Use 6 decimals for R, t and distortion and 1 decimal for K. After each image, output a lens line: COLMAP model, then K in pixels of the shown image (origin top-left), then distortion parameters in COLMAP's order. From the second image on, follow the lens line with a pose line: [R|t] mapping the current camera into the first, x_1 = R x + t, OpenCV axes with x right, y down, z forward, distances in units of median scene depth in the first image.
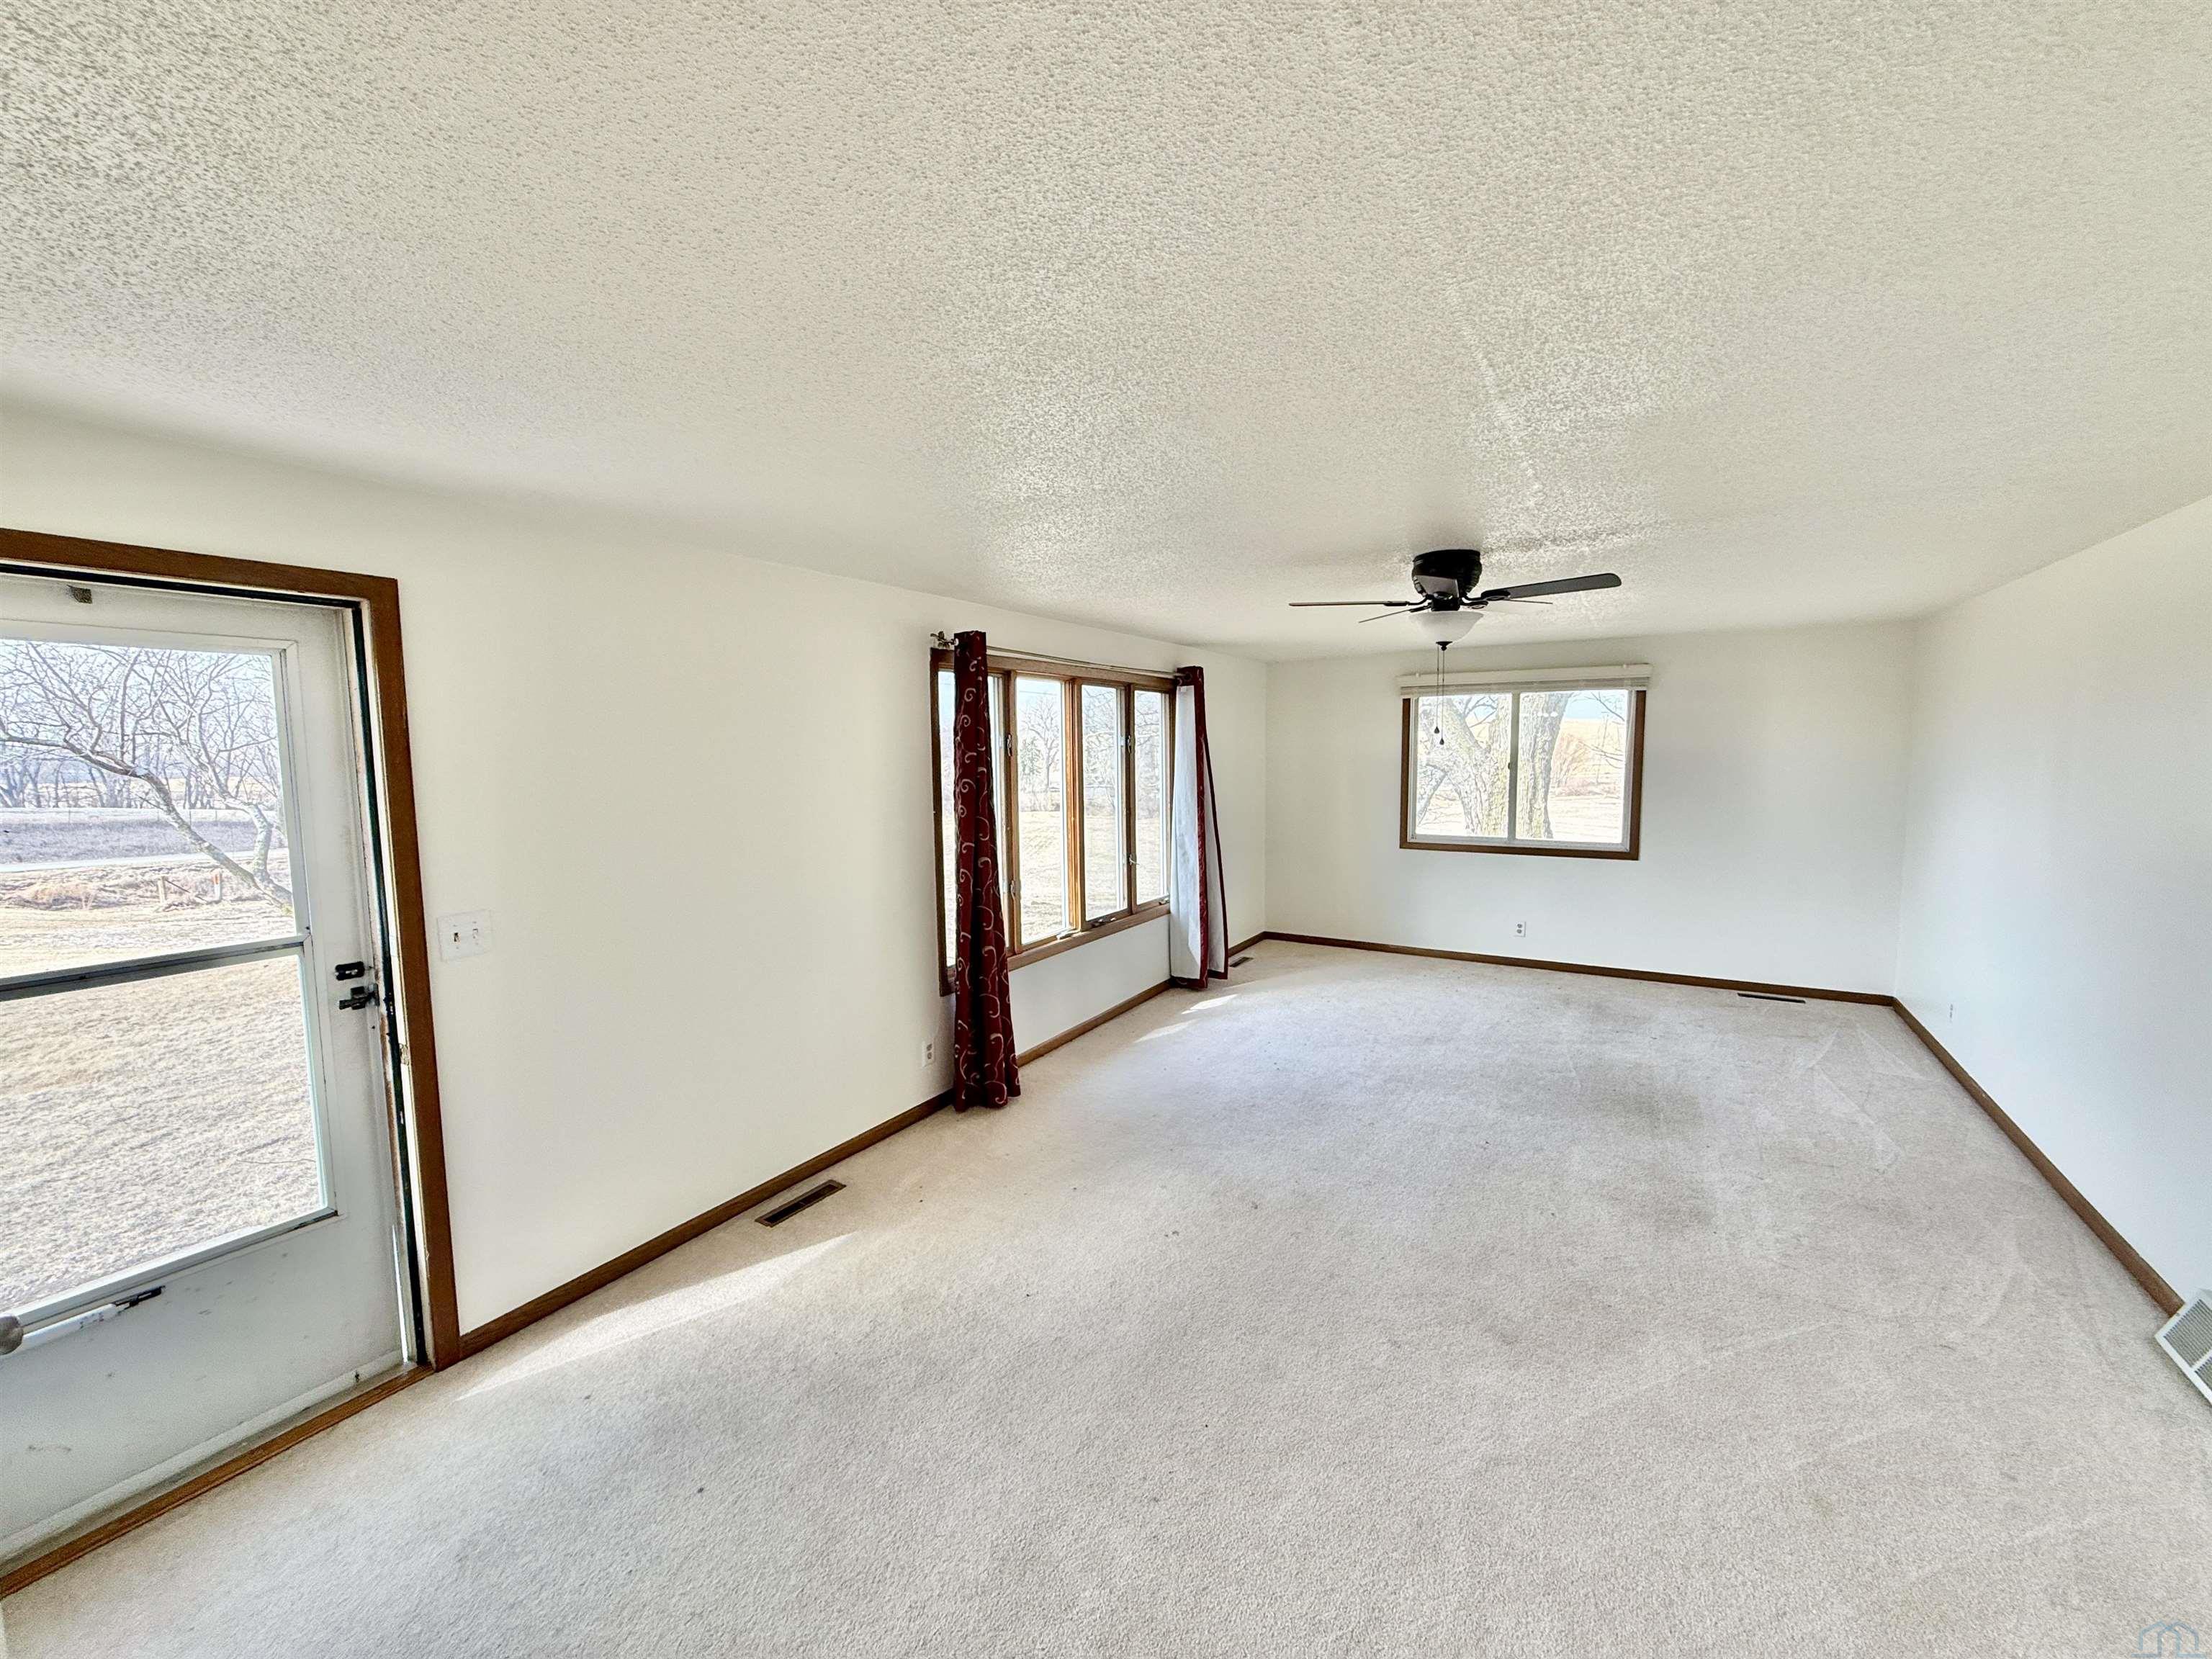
lens RADIAL K [[877.3, 0, 1104.3], [0, 877.3, 829.2], [0, 0, 1]] dist [-0.013197, -0.000289]
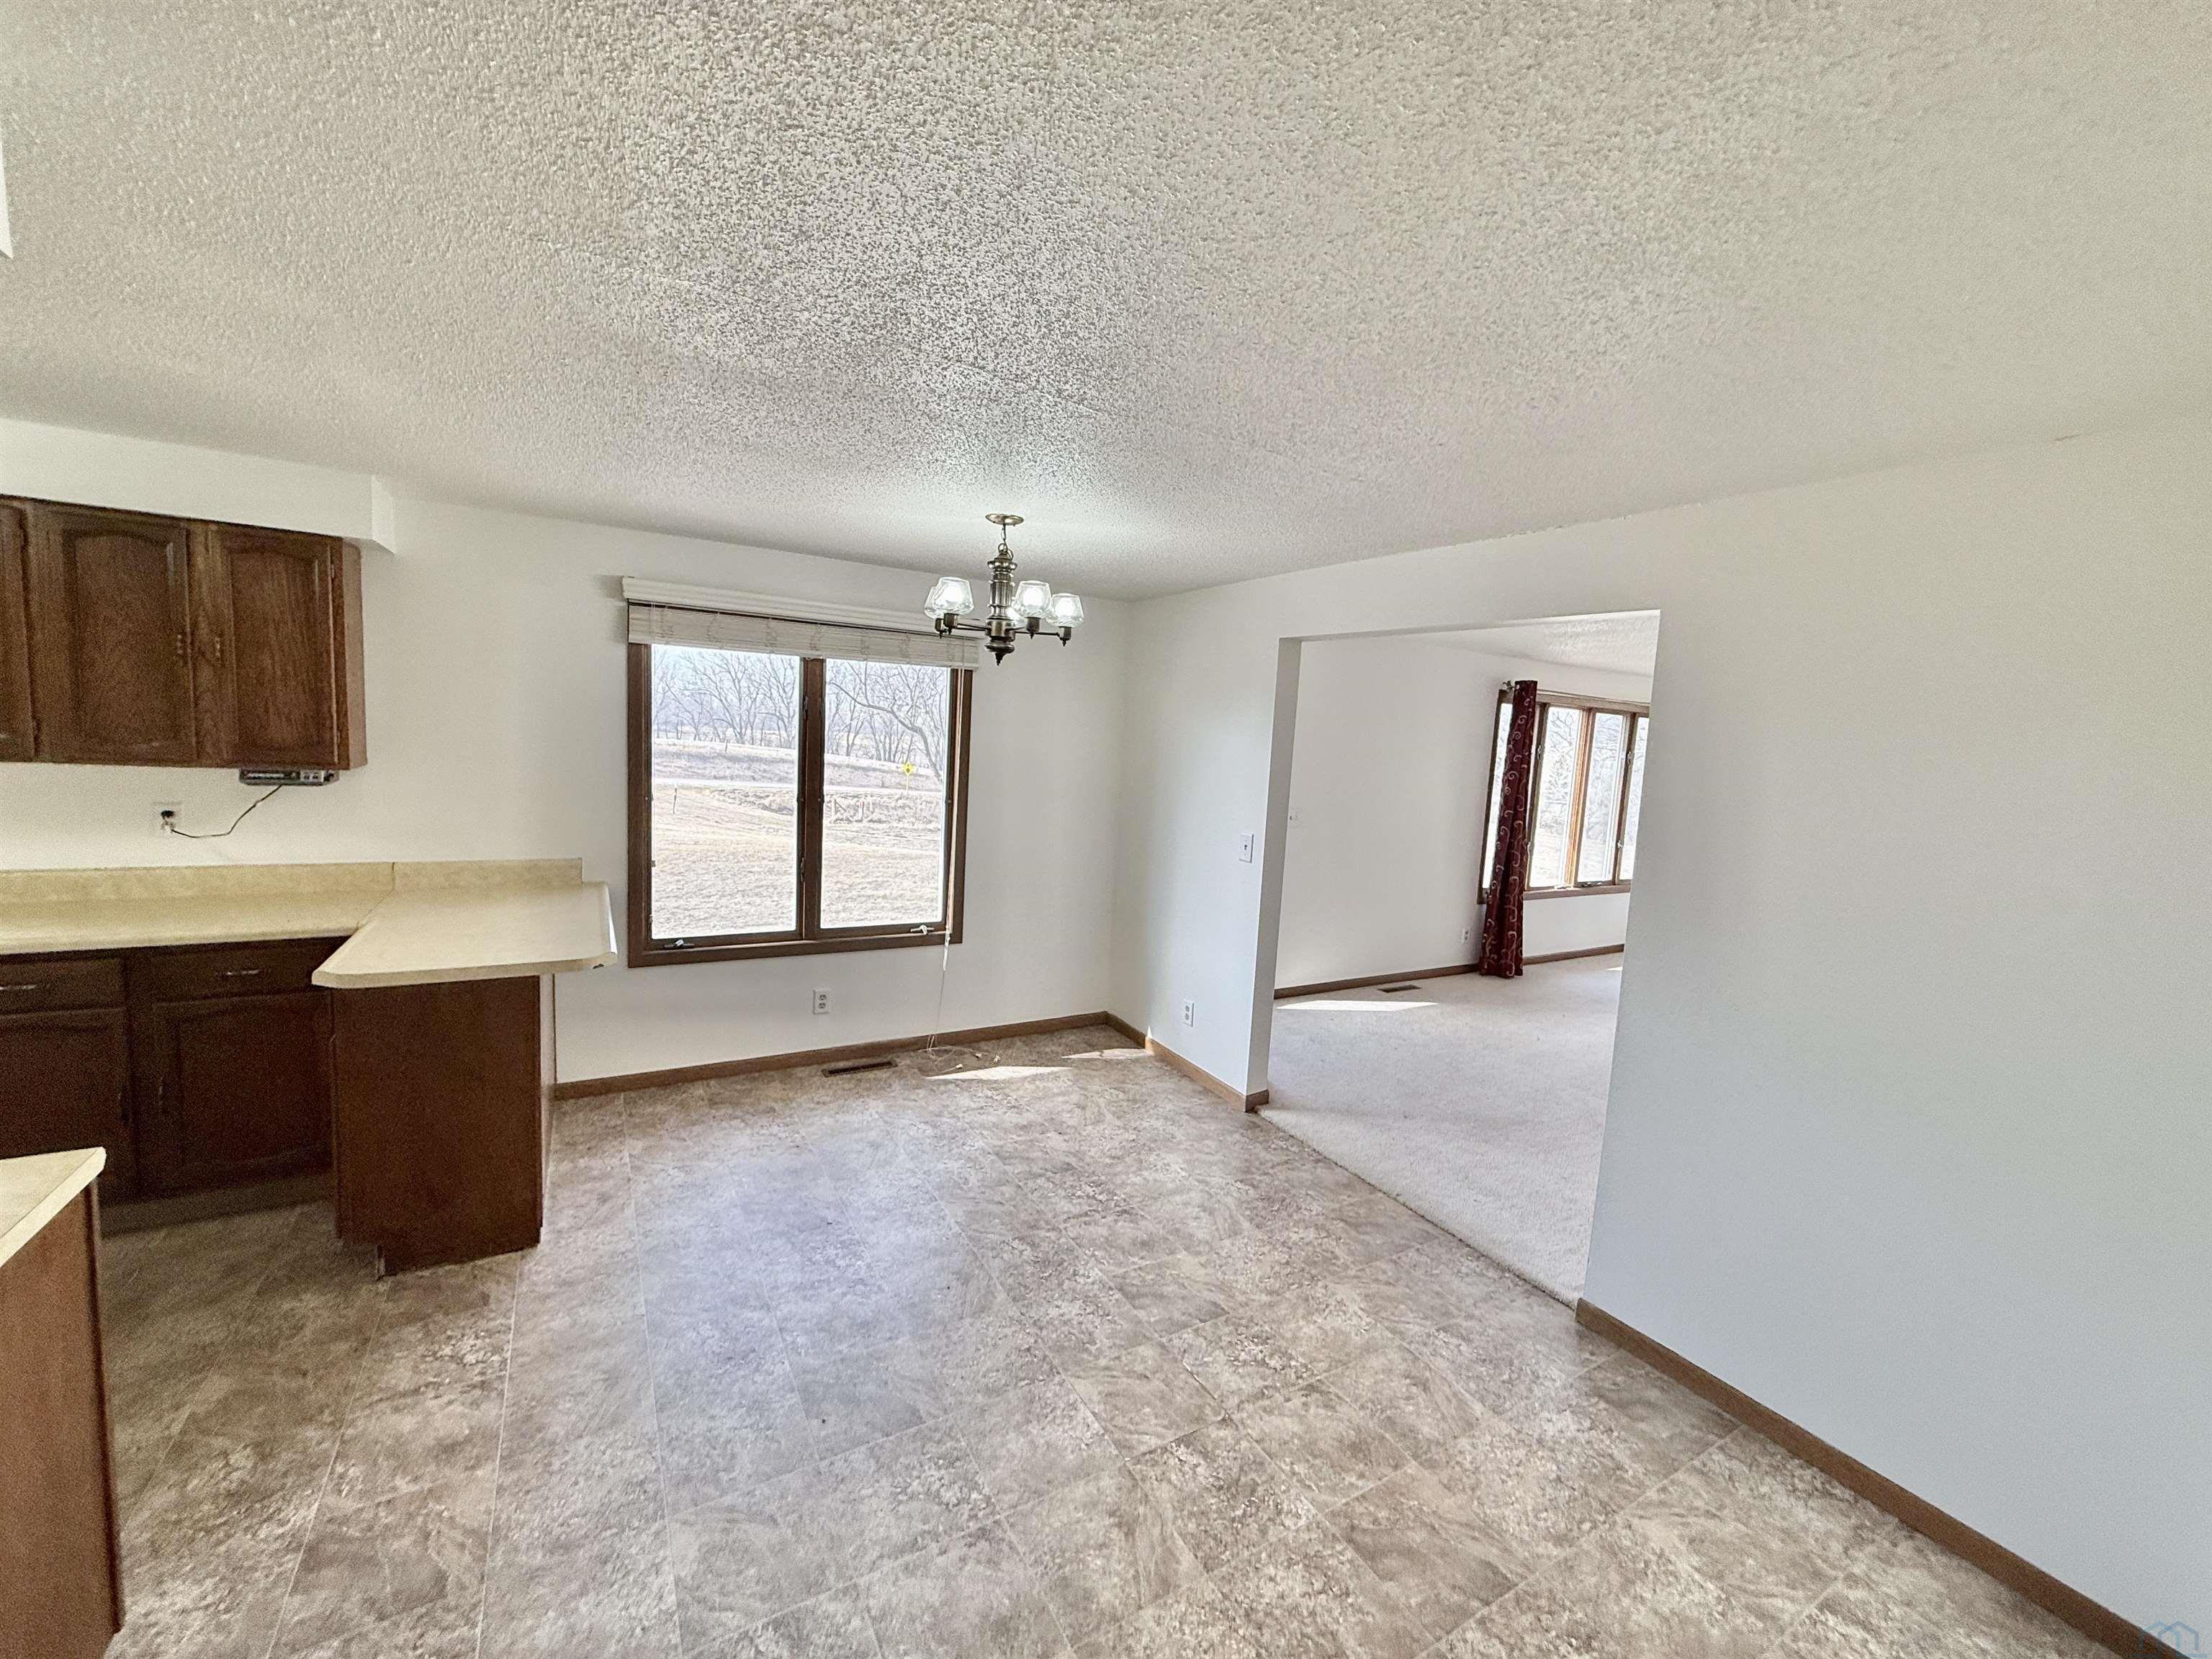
lens RADIAL K [[877.3, 0, 1094.5], [0, 877.3, 824.7], [0, 0, 1]] dist [-0.013197, -0.000289]
pose [[0.870595, 0.110570, -0.479415, -0.043903], [-0.110783, 0.993452, 0.027948, 0.078029], [0.479366, 0.028779, 0.877143, -0.752824]]
